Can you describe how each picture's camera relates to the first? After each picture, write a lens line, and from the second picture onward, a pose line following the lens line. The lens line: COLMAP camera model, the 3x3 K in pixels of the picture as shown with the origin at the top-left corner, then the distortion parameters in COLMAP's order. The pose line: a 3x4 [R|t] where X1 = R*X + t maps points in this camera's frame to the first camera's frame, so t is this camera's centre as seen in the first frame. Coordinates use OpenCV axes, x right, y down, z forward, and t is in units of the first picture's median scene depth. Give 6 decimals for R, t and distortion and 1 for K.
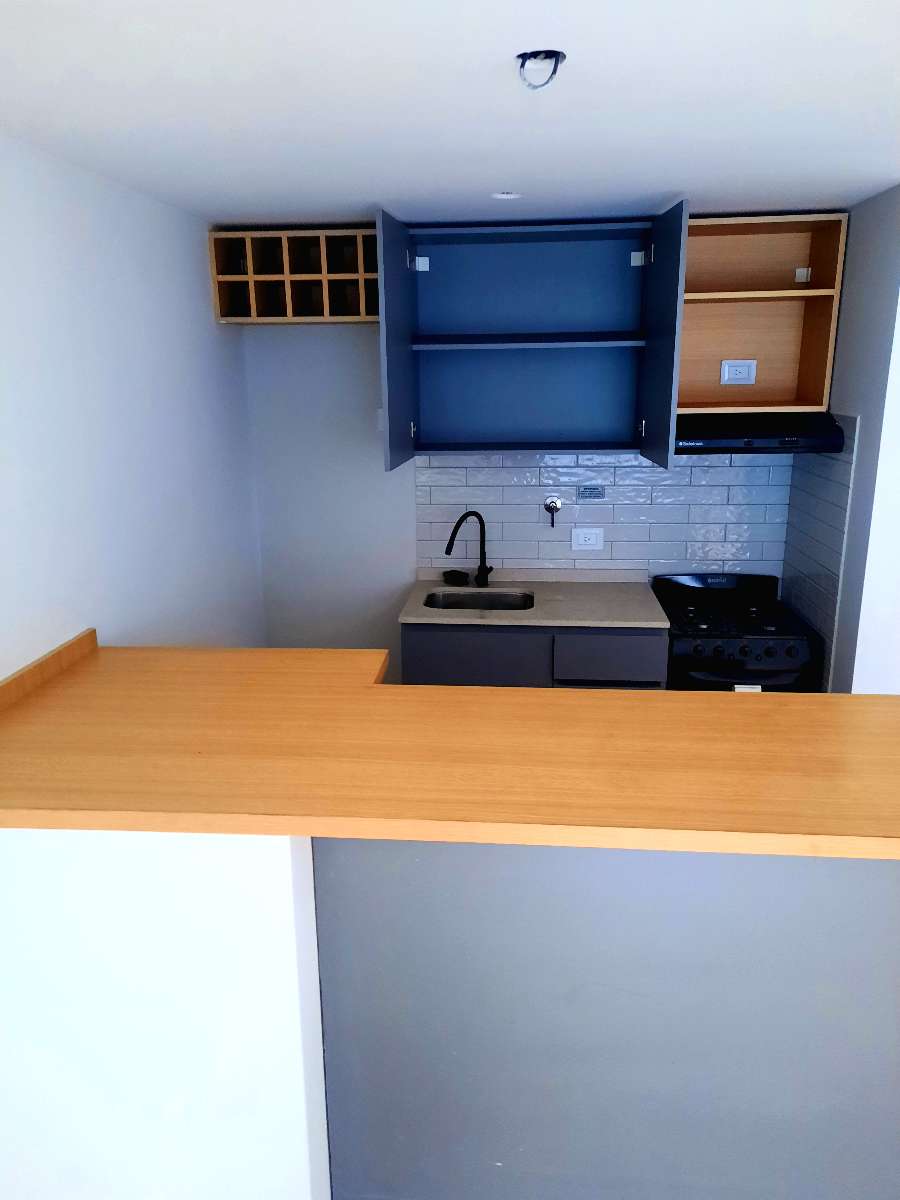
lens RADIAL K [[870.1, 0, 450.0], [0, 870.1, 600.0], [0, 0, 1]] dist [0.031763, -0.002407]
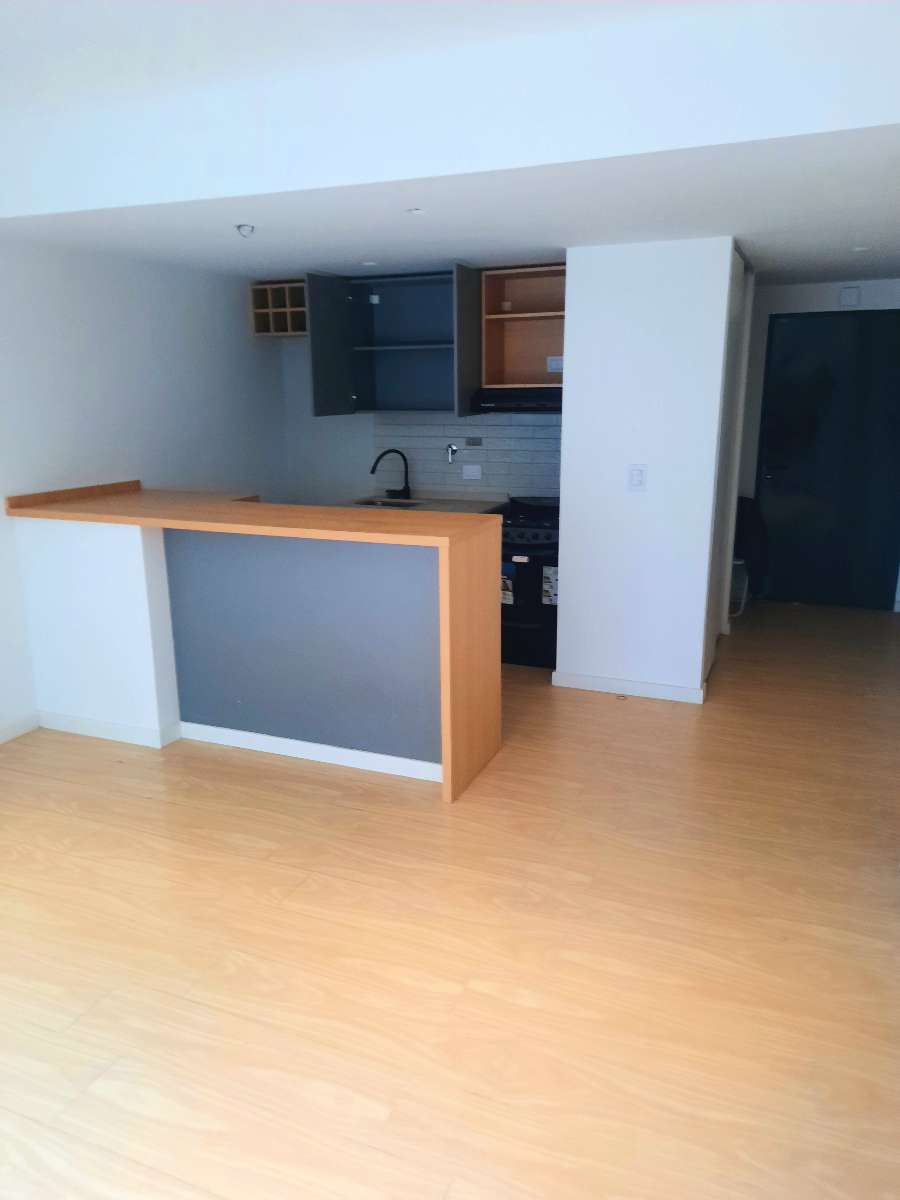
lens RADIAL K [[866.3, 0, 448.6], [0, 866.3, 596.0], [0, 0, 1]] dist [0.088493, -0.092057]
pose [[0.950542, 0.074936, -0.301422, 0.686468], [-0.083244, 0.996419, -0.014793, 0.202014], [0.299234, 0.039153, 0.953376, -0.554082]]
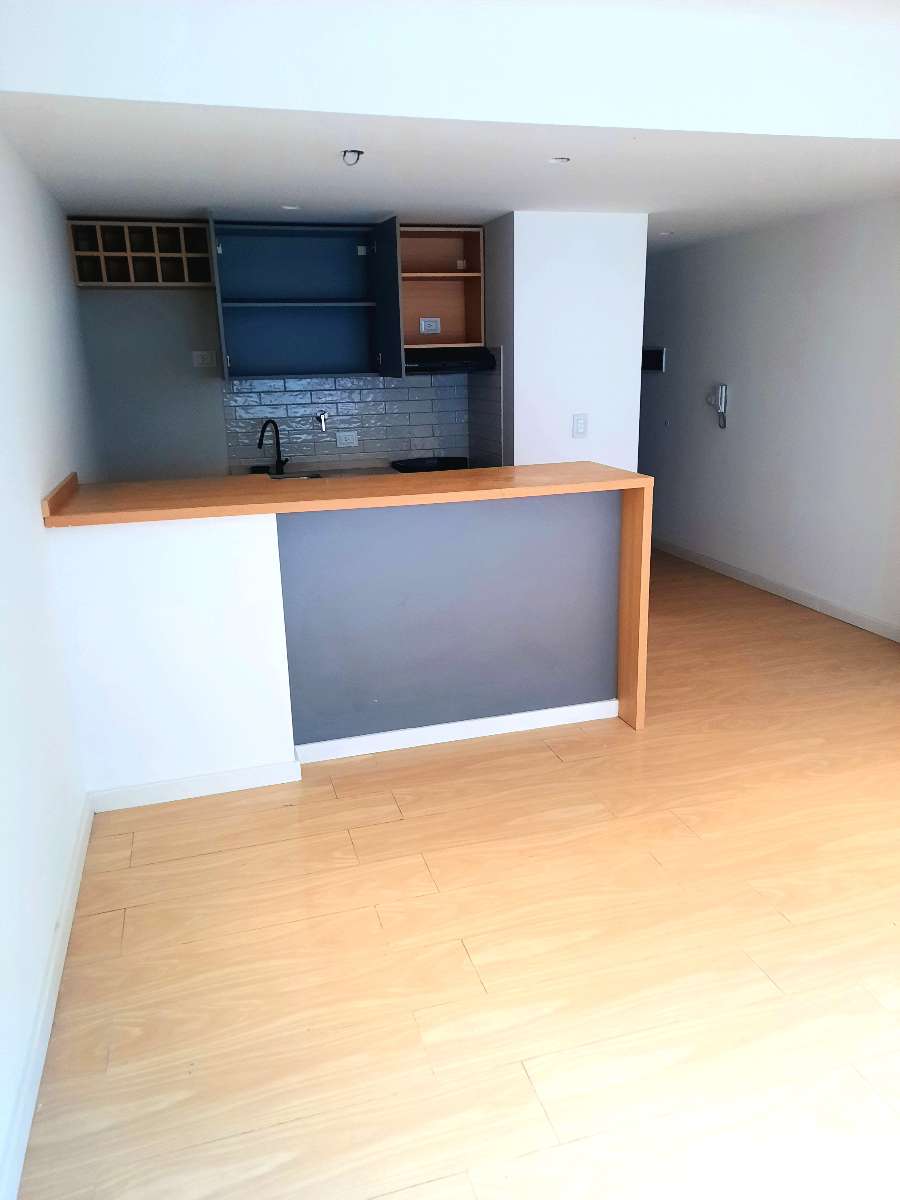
lens RADIAL K [[866.3, 0, 448.6], [0, 866.3, 596.0], [0, 0, 1]] dist [0.088493, -0.092057]
pose [[0.932263, -0.107328, 0.345495, -0.254506], [0.109075, 0.993929, 0.014441, 0.221353], [-0.344947, 0.024223, 0.938309, -0.516625]]
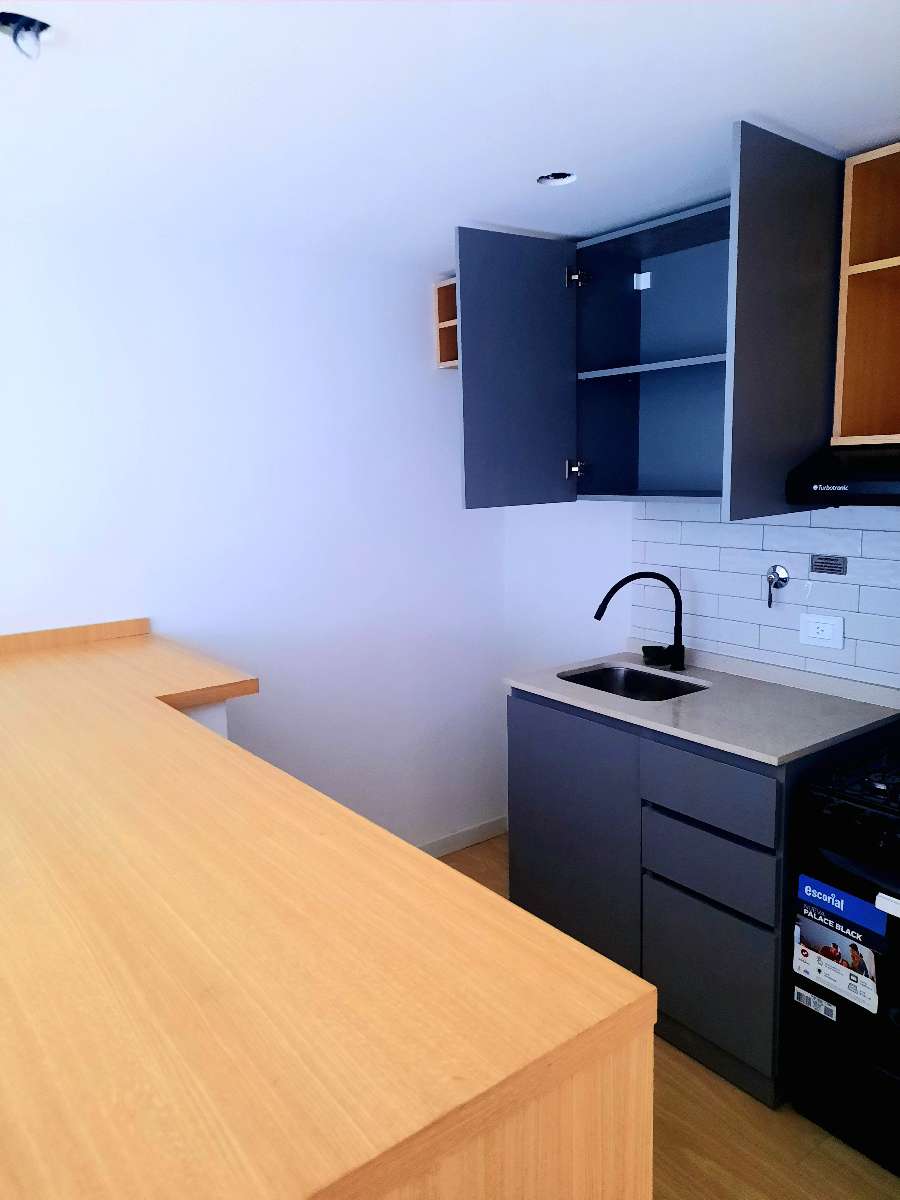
lens RADIAL K [[866.3, 0, 448.6], [0, 866.3, 596.0], [0, 0, 1]] dist [0.088493, -0.092057]
pose [[0.672883, 0.110716, -0.731417, 0.533100], [-0.178268, 0.983867, -0.015072, -0.038253], [0.717948, 0.140530, 0.681764, 0.345807]]
